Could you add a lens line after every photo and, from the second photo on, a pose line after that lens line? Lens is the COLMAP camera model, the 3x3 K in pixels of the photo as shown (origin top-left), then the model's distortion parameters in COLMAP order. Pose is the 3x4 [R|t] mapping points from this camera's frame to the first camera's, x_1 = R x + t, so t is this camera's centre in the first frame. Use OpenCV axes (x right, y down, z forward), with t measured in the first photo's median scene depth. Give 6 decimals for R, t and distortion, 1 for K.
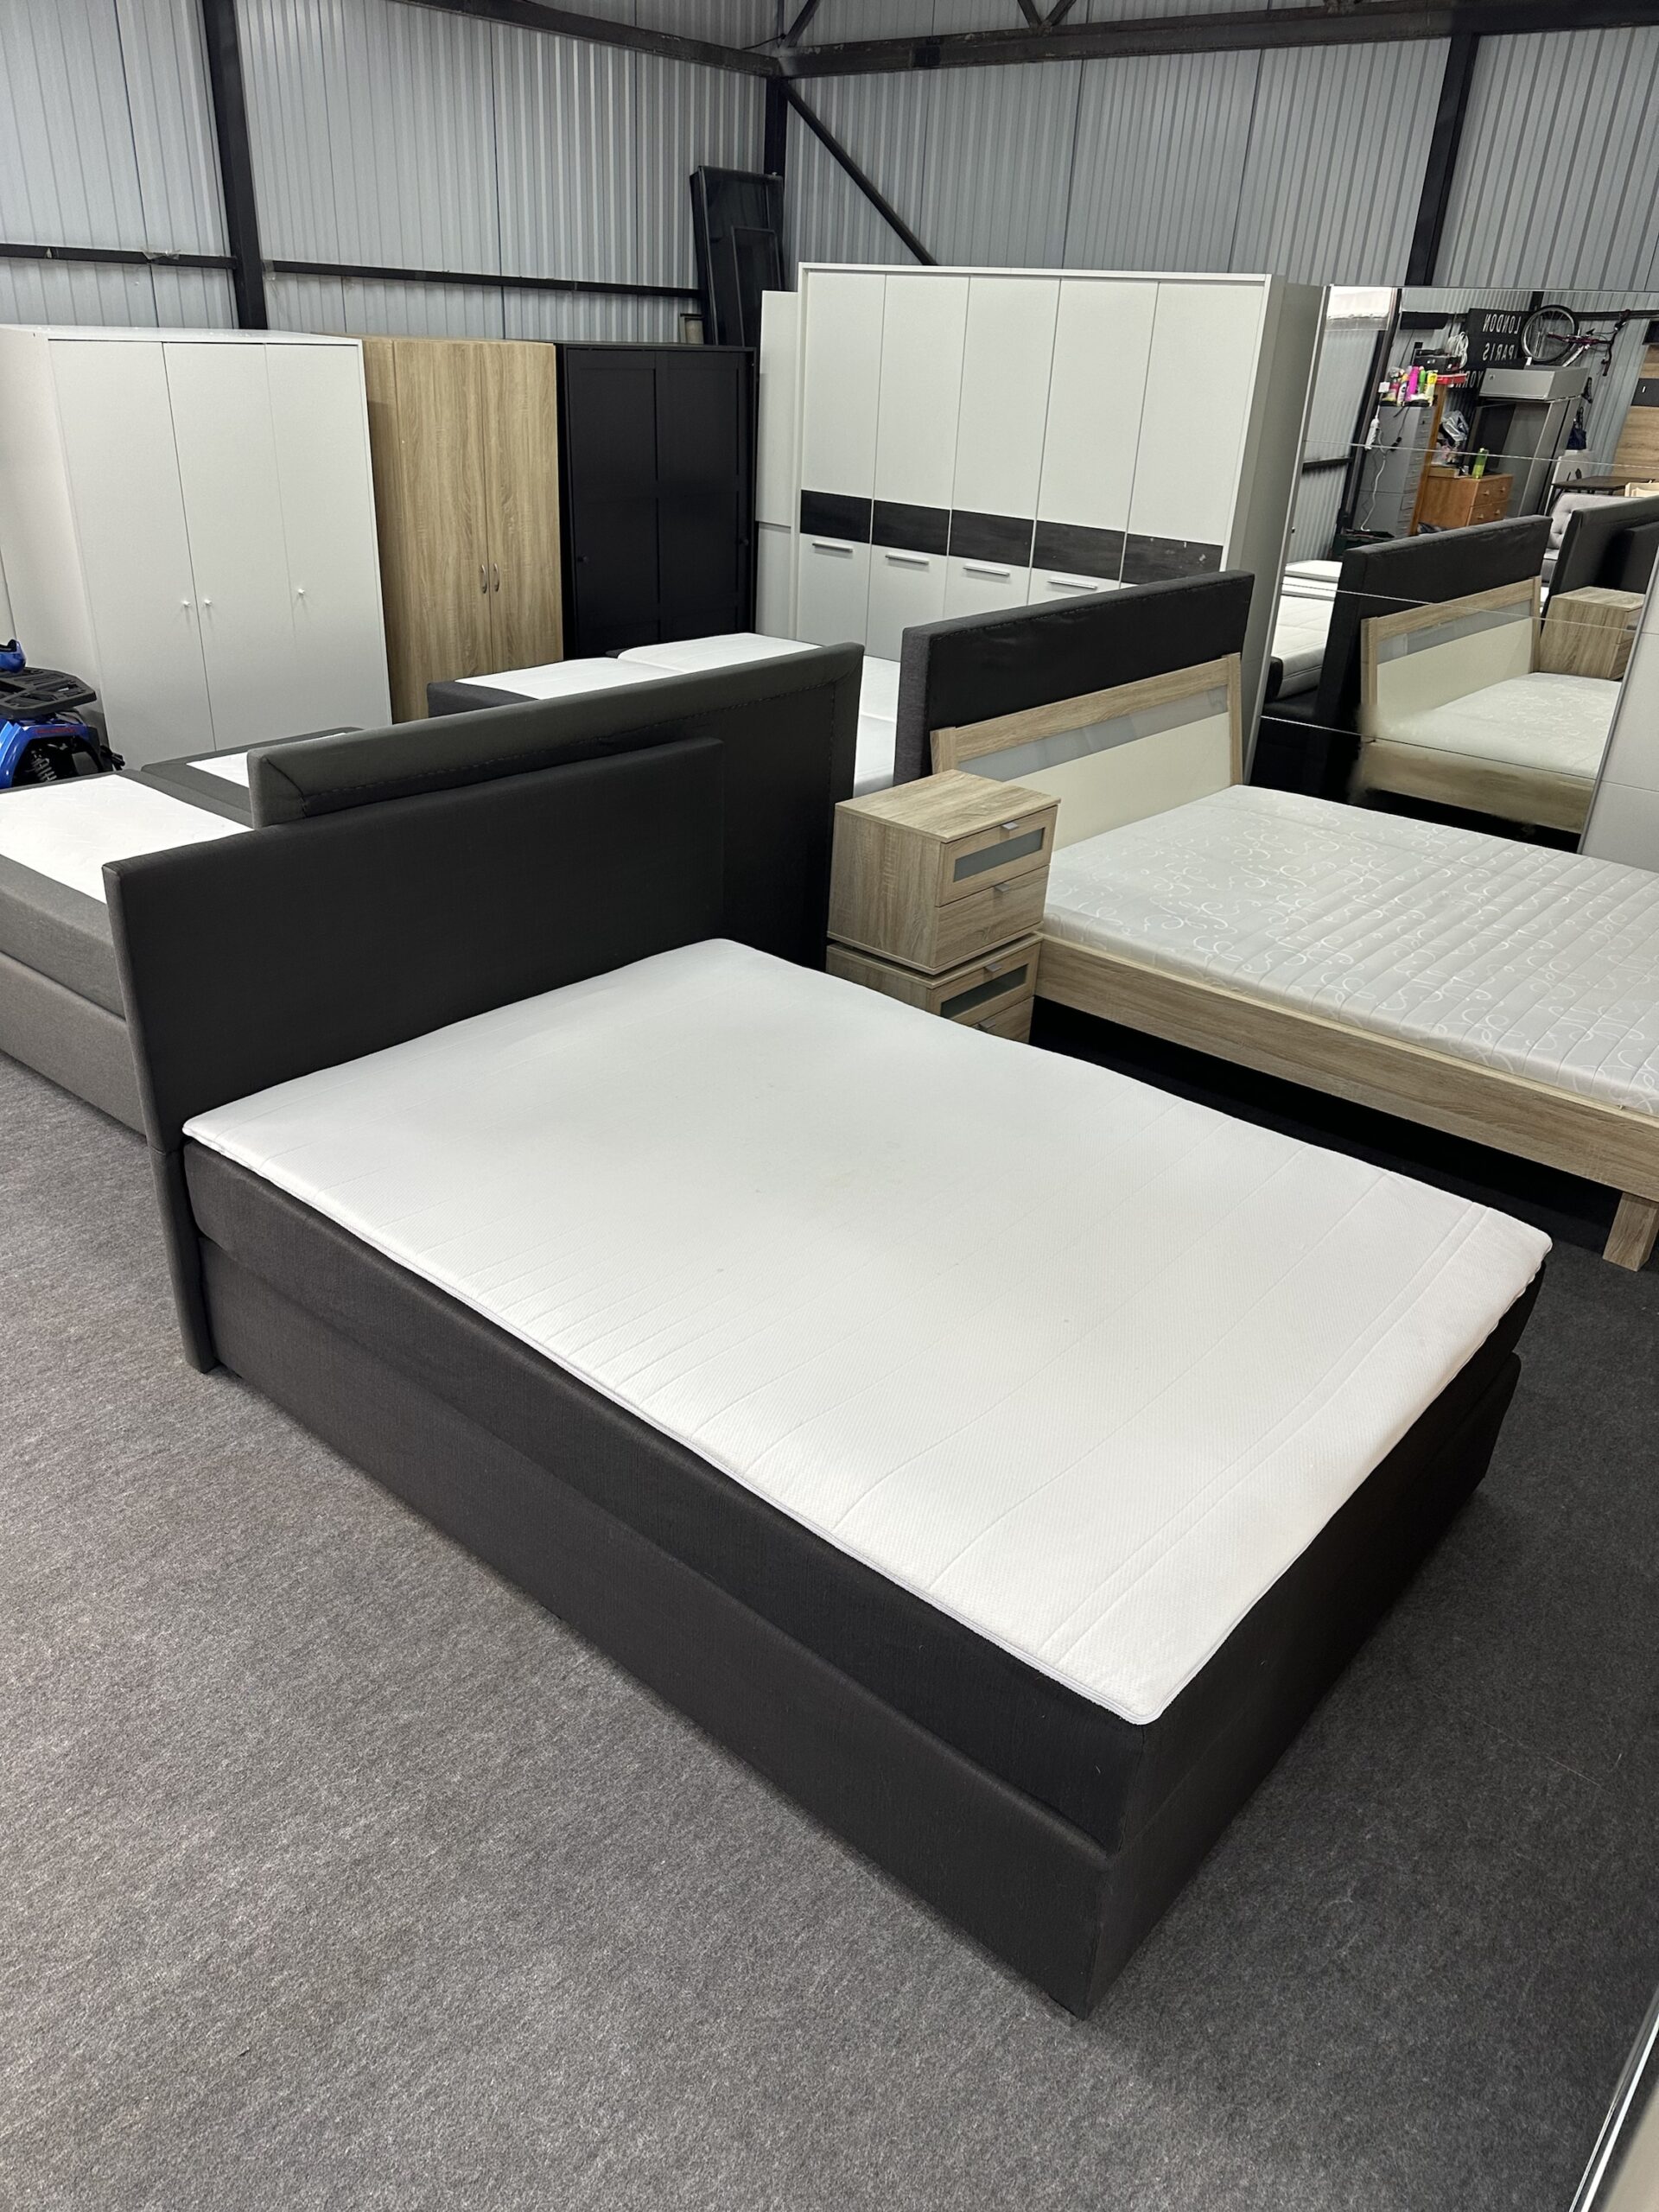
lens RADIAL K [[1560.7, 0, 826.9], [0, 1560.7, 1129.7], [0, 0, 1]] dist [0.048073, -0.066283]
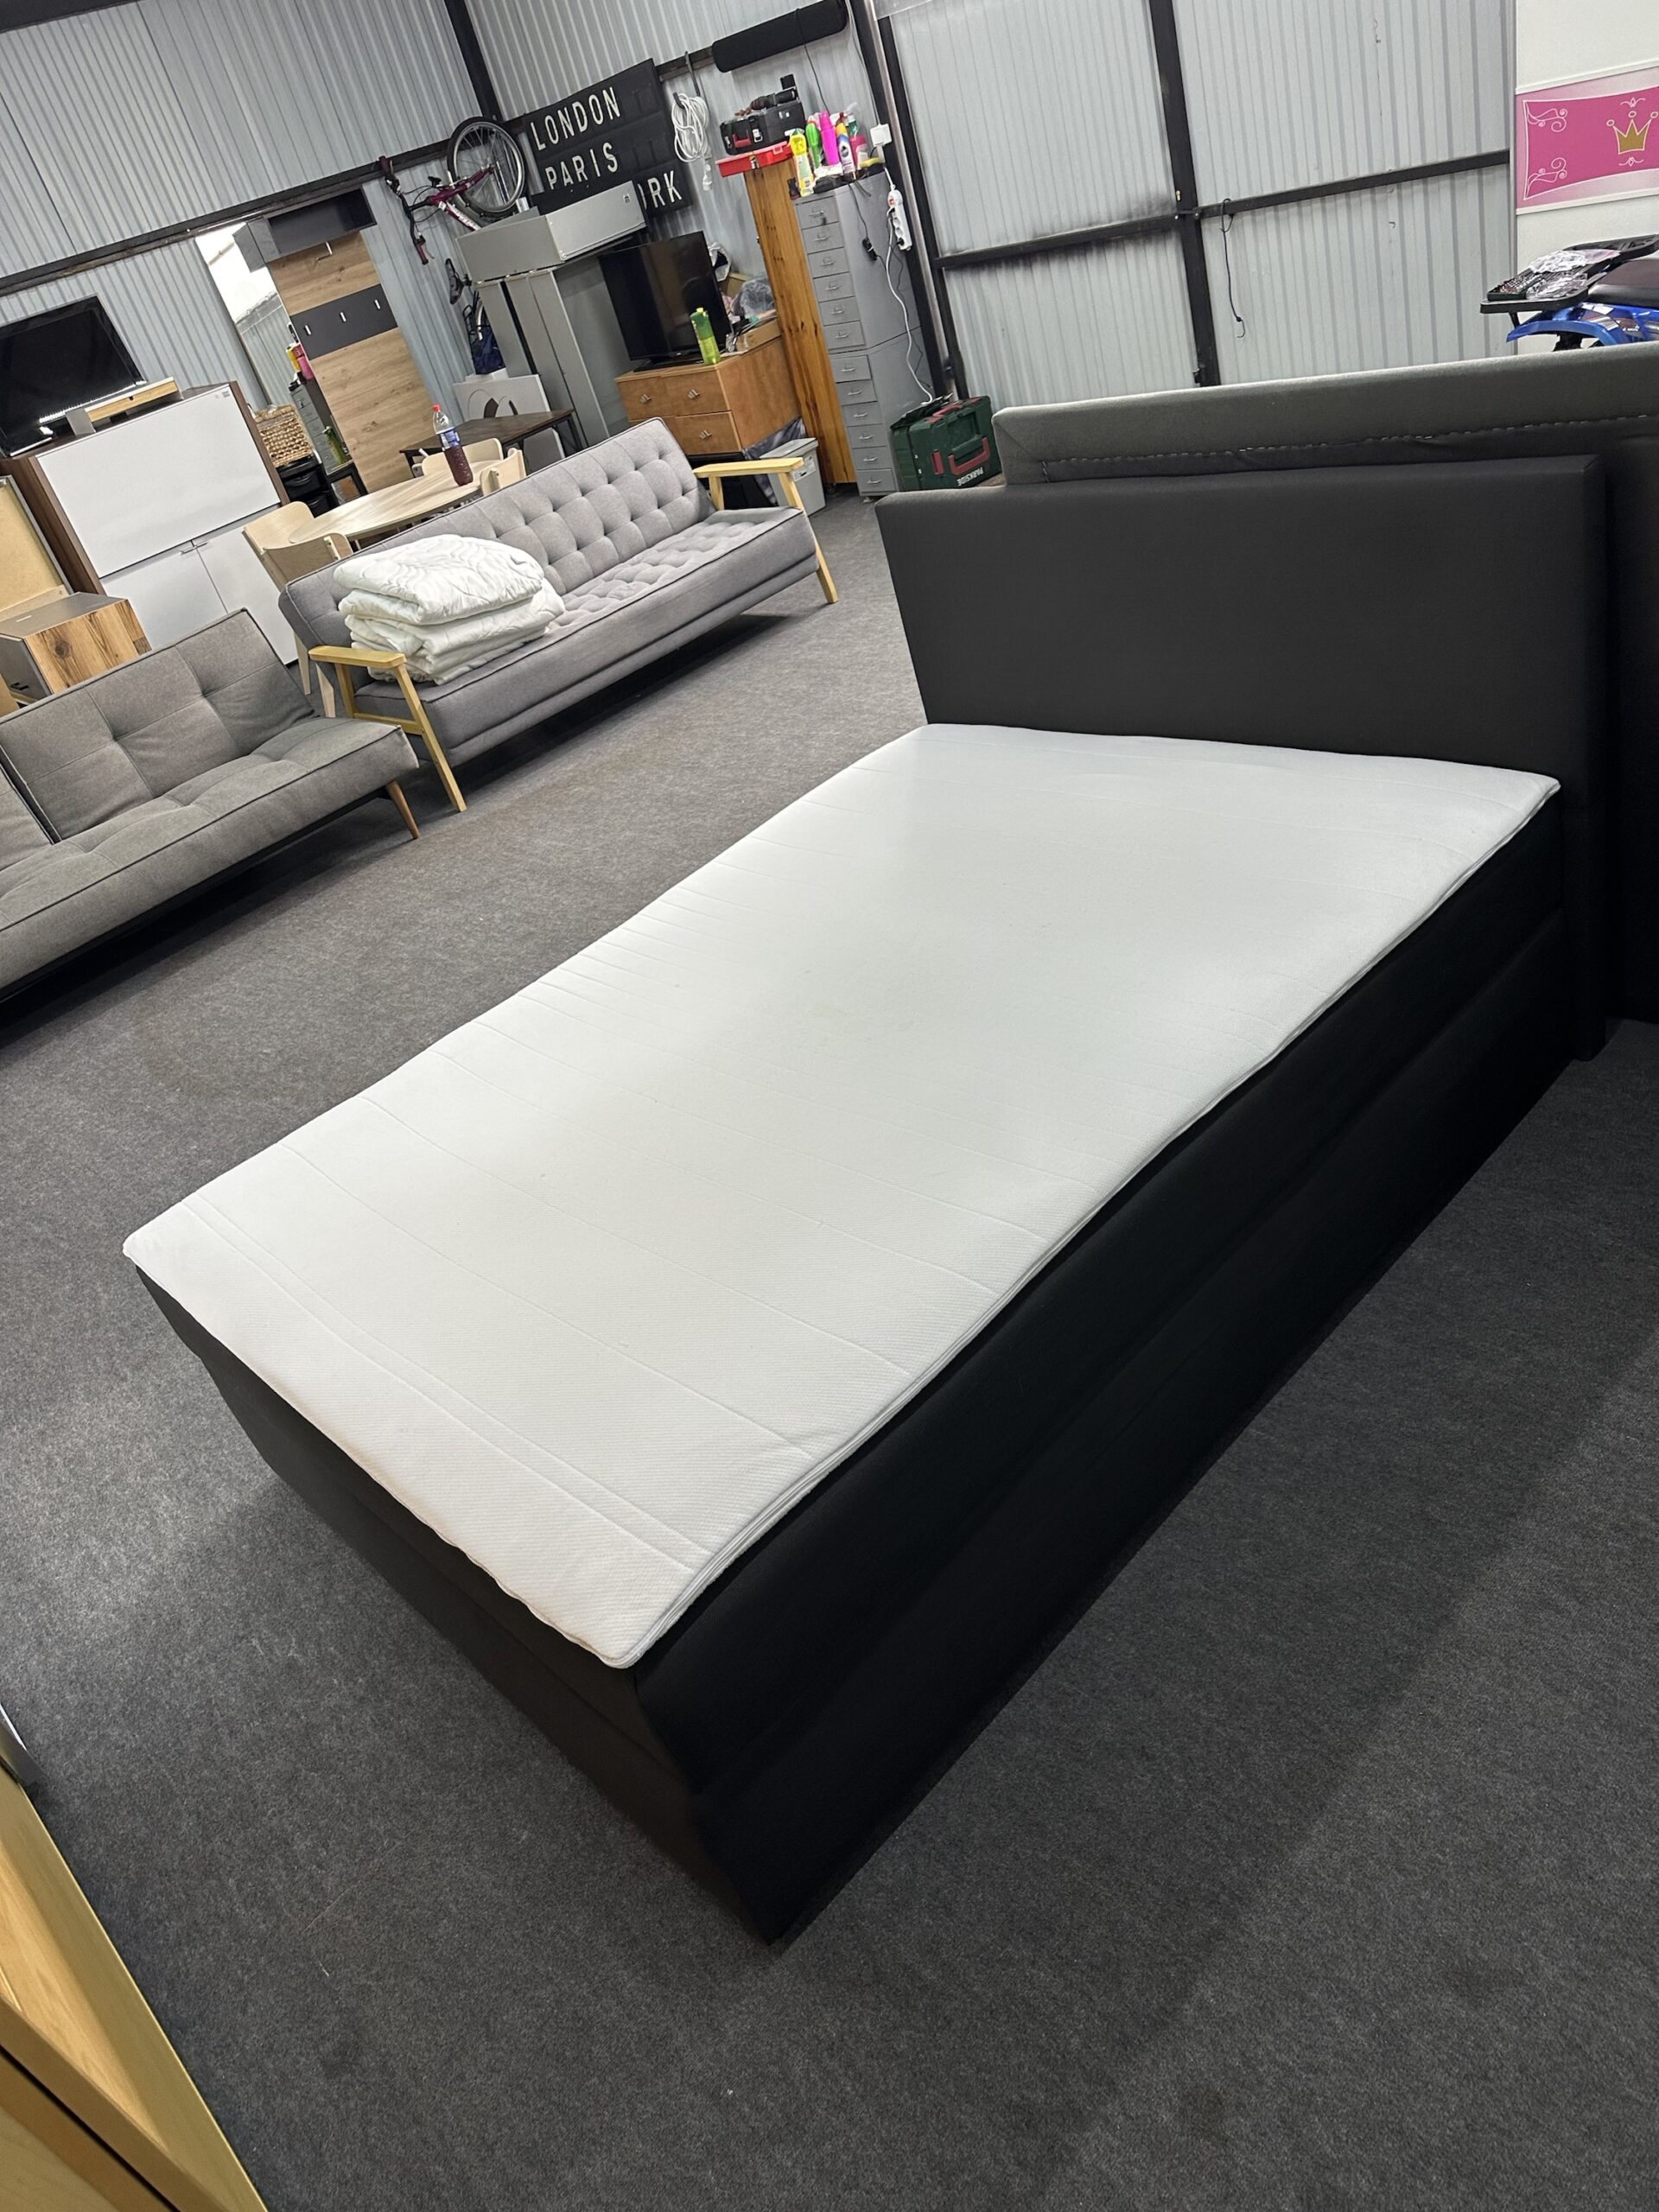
lens RADIAL K [[1484.8, 0, 864.8], [0, 1484.8, 1233.4], [0, 0, 1]] dist [0.069595, -0.117749]
pose [[-0.102096, 0.593834, -0.798084, 0.940008], [-0.227552, 0.767063, 0.599862, -0.476212], [0.968399, 0.242849, 0.056814, 1.218830]]
